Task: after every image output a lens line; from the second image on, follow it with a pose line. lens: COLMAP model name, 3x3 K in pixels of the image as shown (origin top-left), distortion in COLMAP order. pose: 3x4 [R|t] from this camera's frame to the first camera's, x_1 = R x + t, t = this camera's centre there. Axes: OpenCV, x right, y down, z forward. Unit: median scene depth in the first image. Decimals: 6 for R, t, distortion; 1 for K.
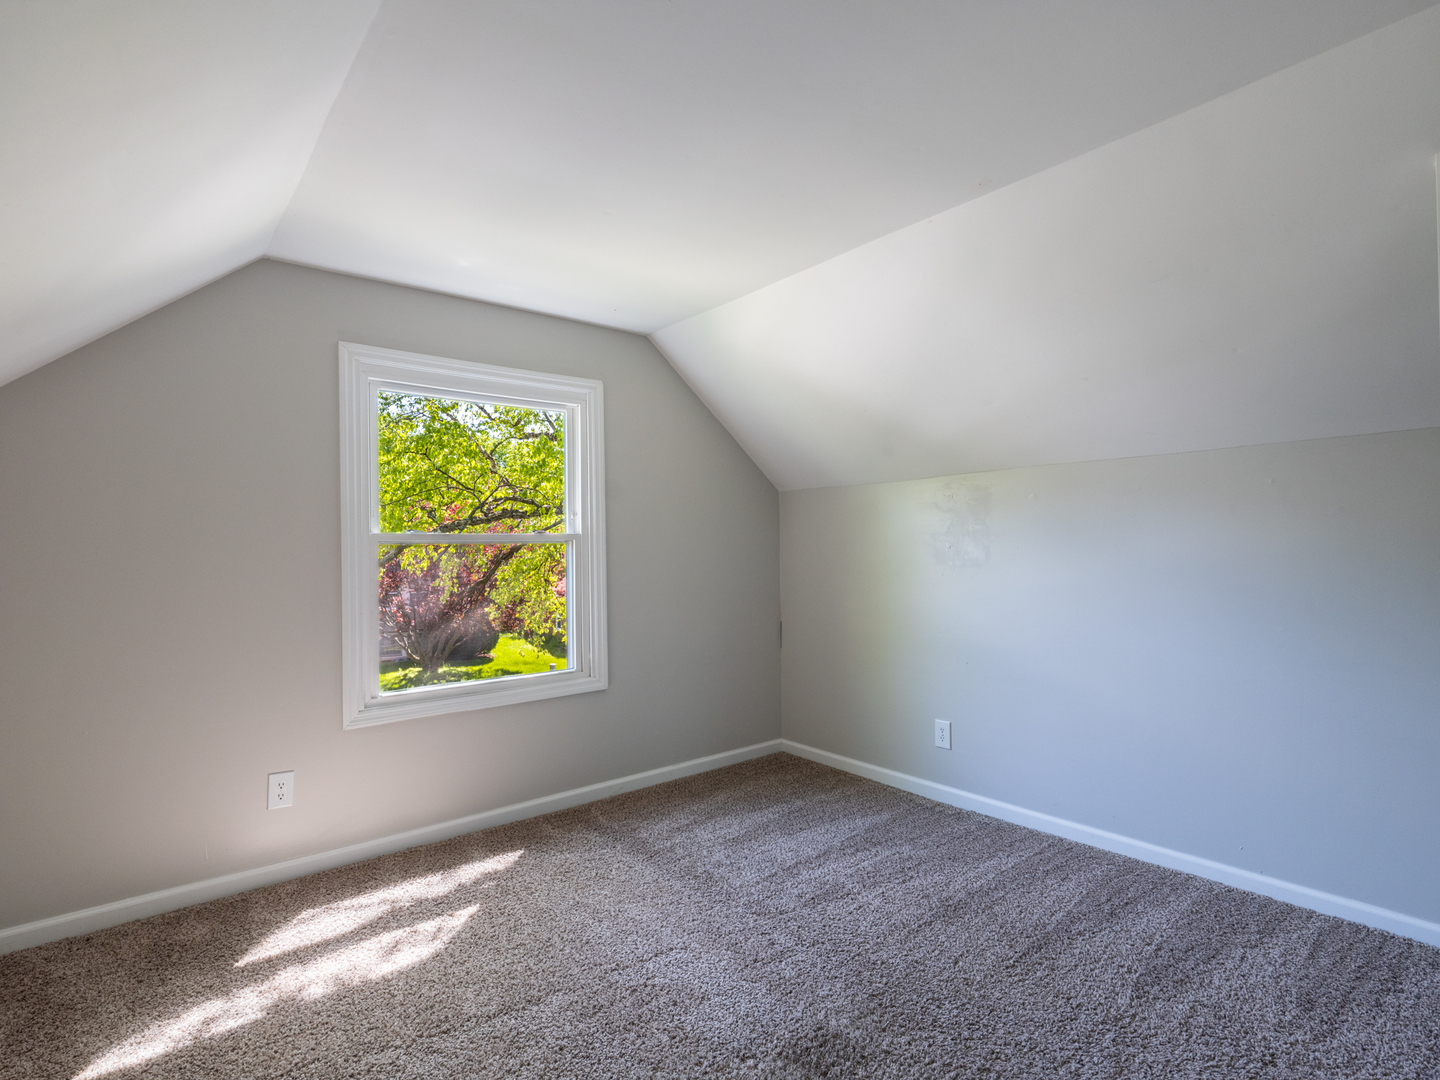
lens RADIAL K [[721.7, 0, 720.0], [0, 721.7, 540.0], [0, 0, 1]] dist [0.000424, 0.000274]
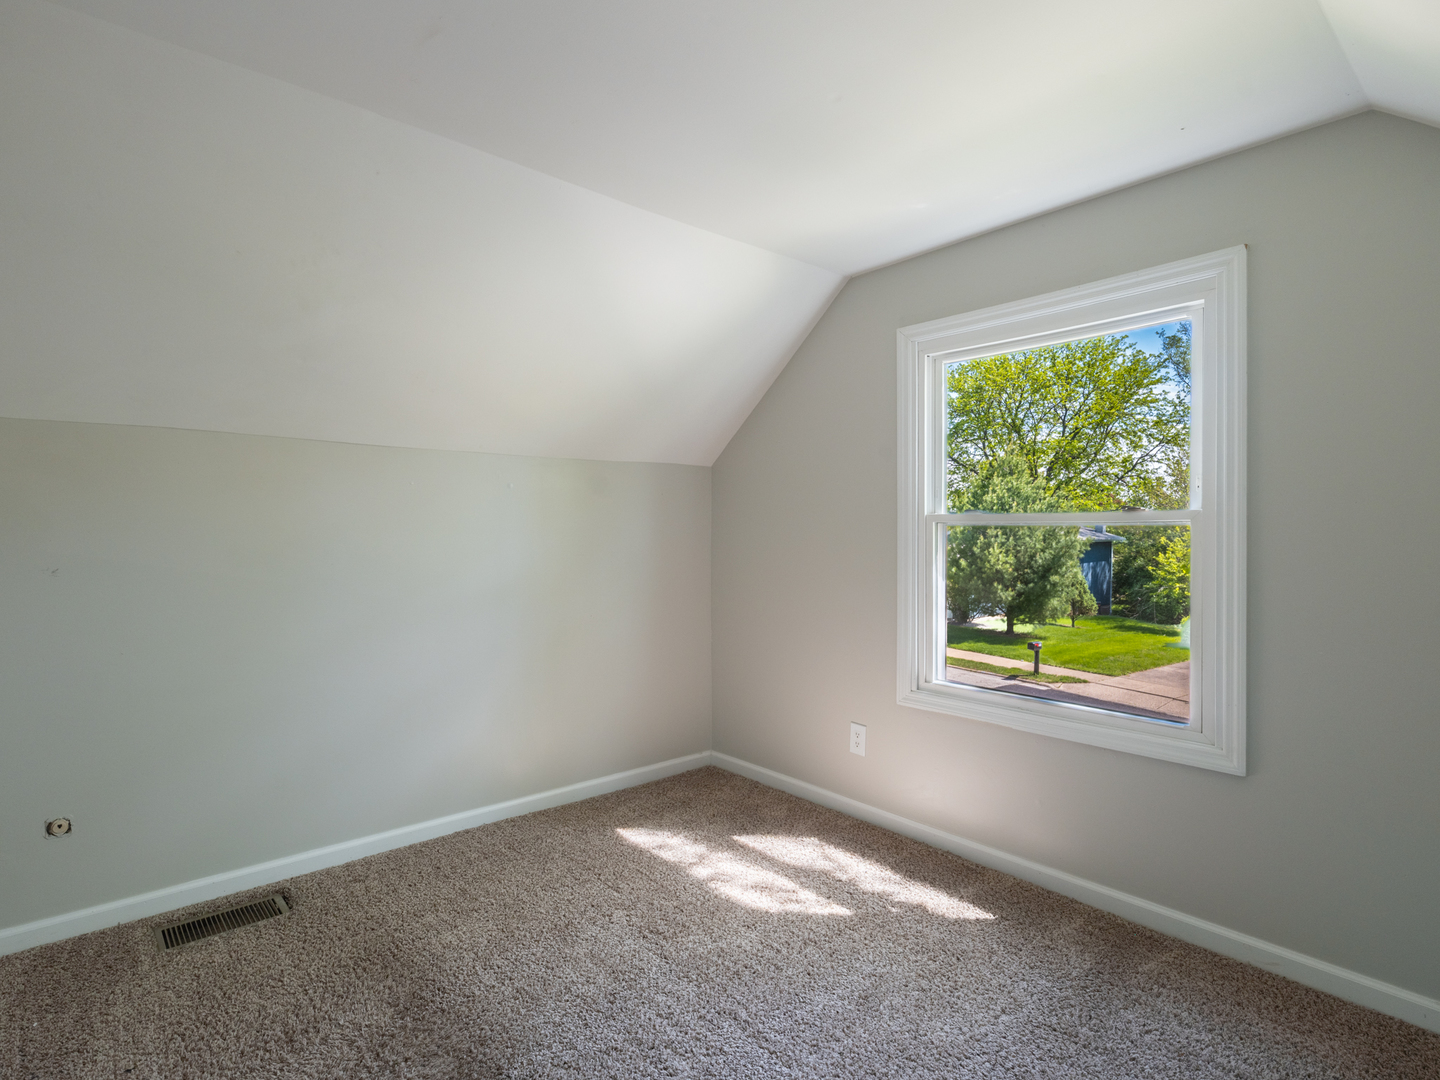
lens RADIAL K [[738.6, 0, 715.6], [0, 738.6, 545.6], [0, 0, 1]] dist [-0.001942, 0.000083]
pose [[0.029355, 0.031532, -0.999072, 0.547754], [0.004379, 0.999489, 0.031674, -0.000407], [0.999559, -0.005305, 0.029201, 0.731313]]
